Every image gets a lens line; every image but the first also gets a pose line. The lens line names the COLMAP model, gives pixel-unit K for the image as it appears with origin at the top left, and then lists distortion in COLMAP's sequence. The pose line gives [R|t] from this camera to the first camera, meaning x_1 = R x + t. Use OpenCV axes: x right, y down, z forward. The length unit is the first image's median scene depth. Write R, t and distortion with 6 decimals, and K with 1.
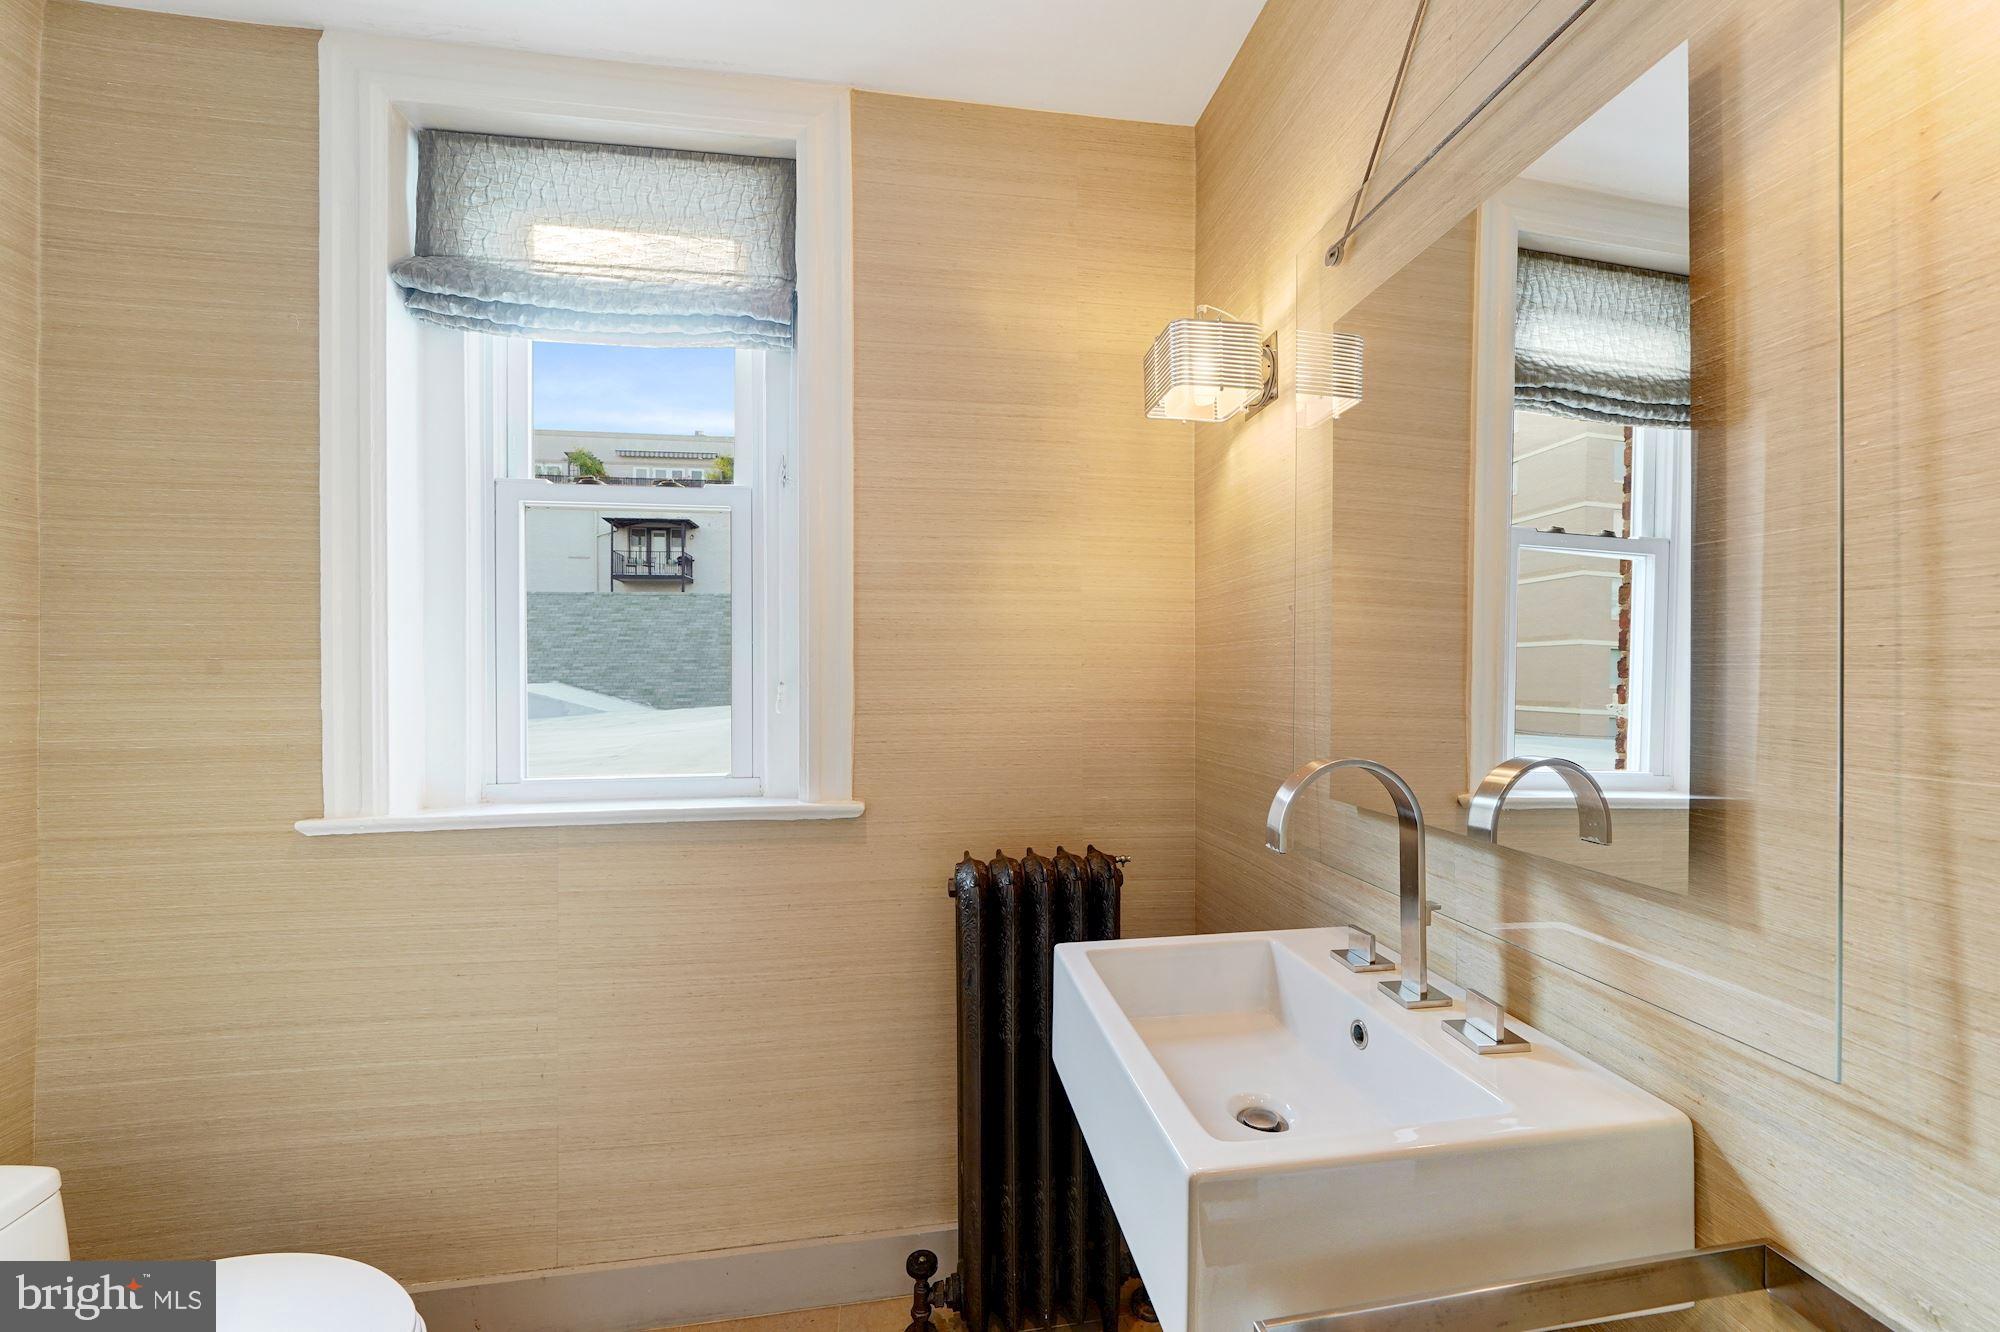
lens RADIAL K [[724.8, 0, 997.1], [0, 724.8, 674.4], [0, 0, 1]] dist [-0.011719, -0.000128]
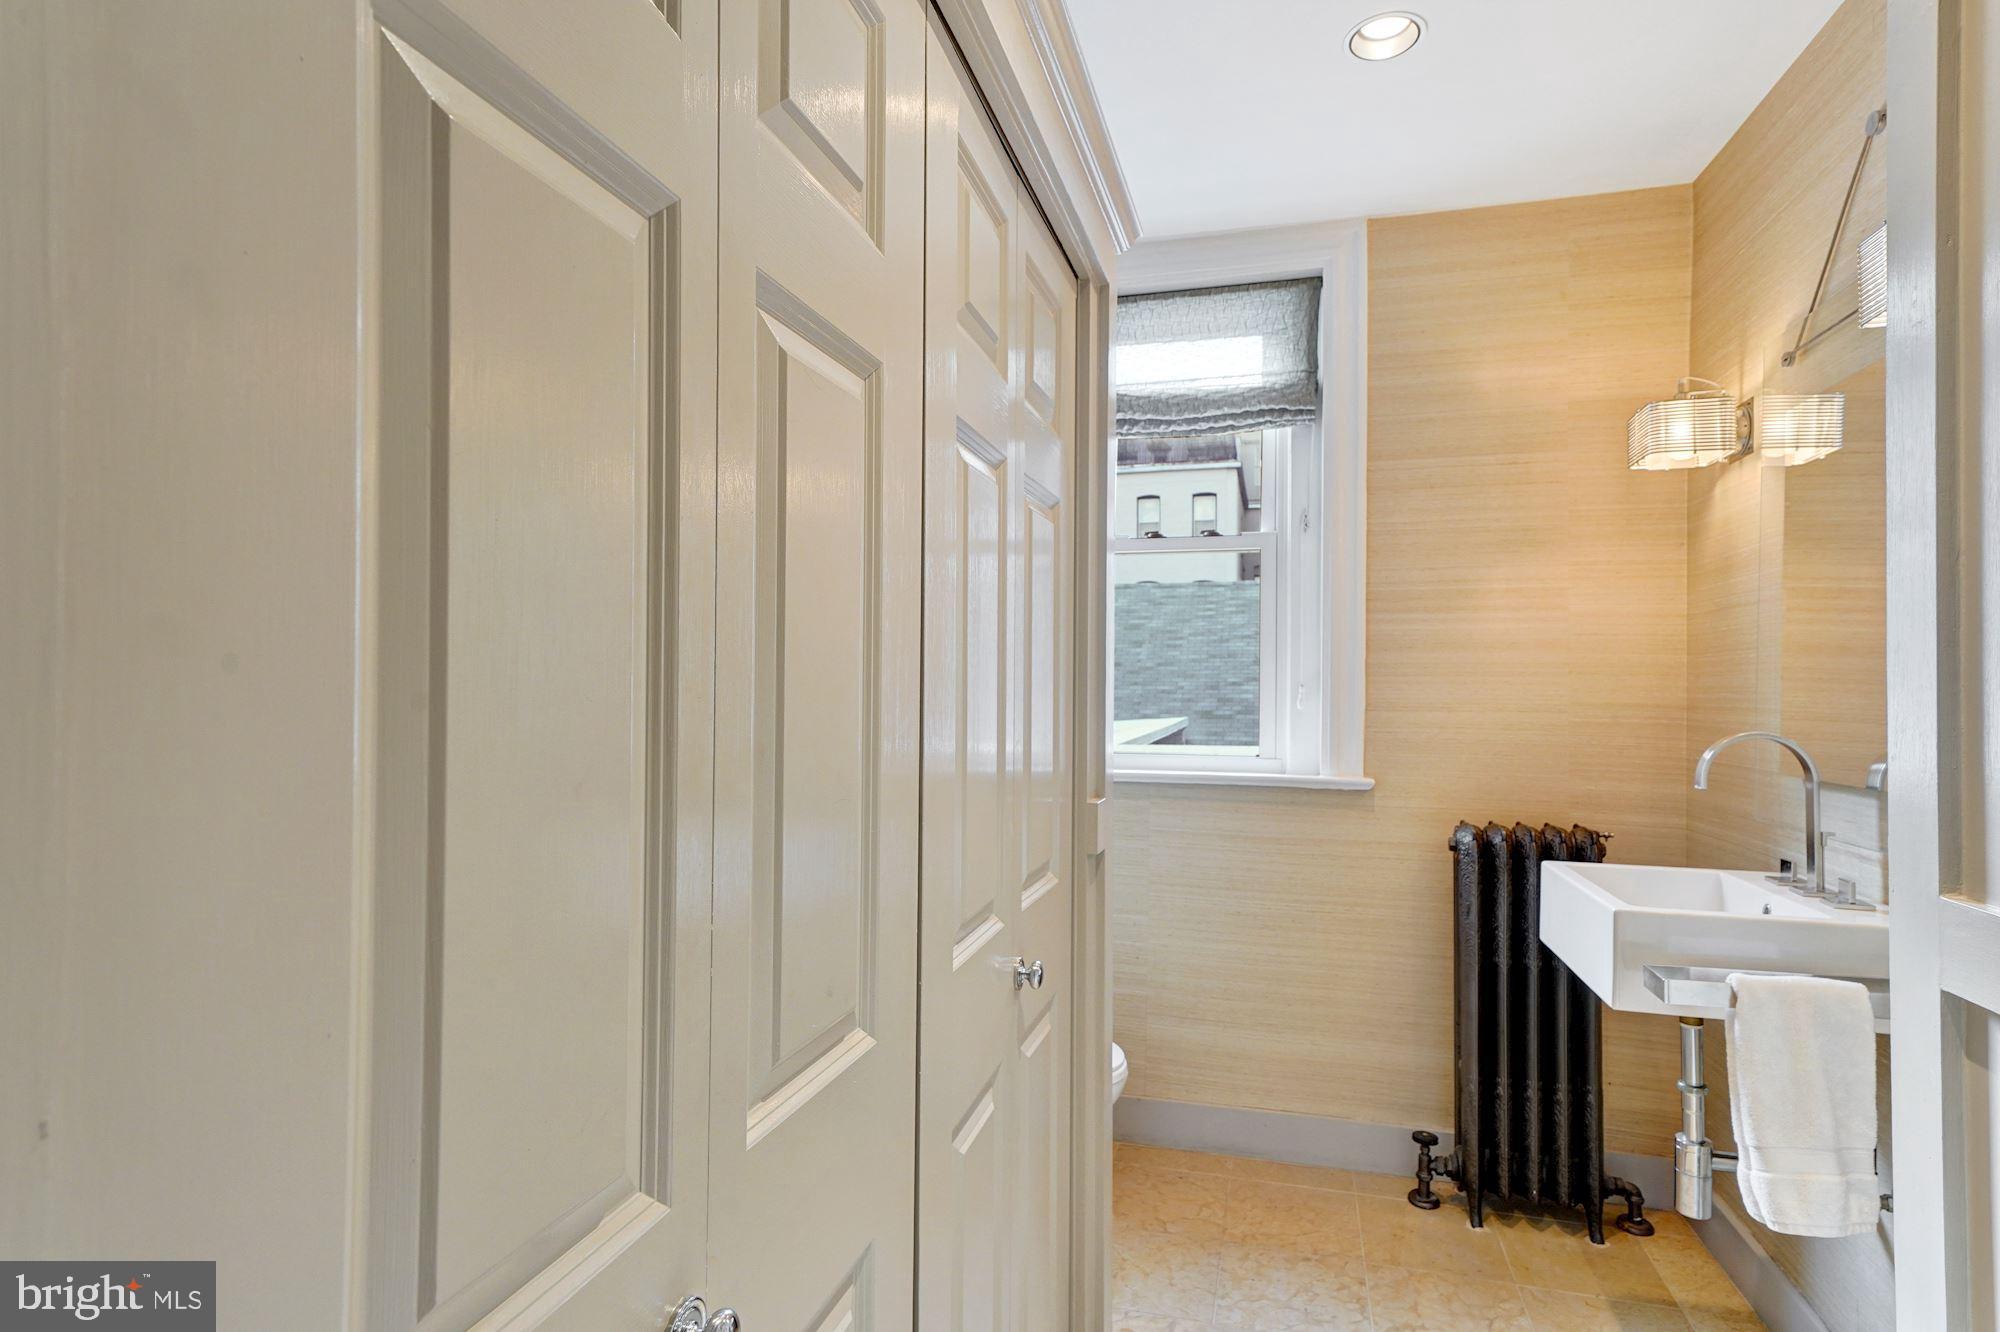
lens RADIAL K [[1043.3, 0, 1006.1], [0, 1043.3, 672.6], [0, 0, 1]] dist [0.017934, 0.000493]
pose [[0.922932, 0.006855, -0.384902, -0.075454], [-0.012813, 0.999834, -0.012917, 0.022037], [0.384749, 0.016854, 0.922867, -0.982495]]
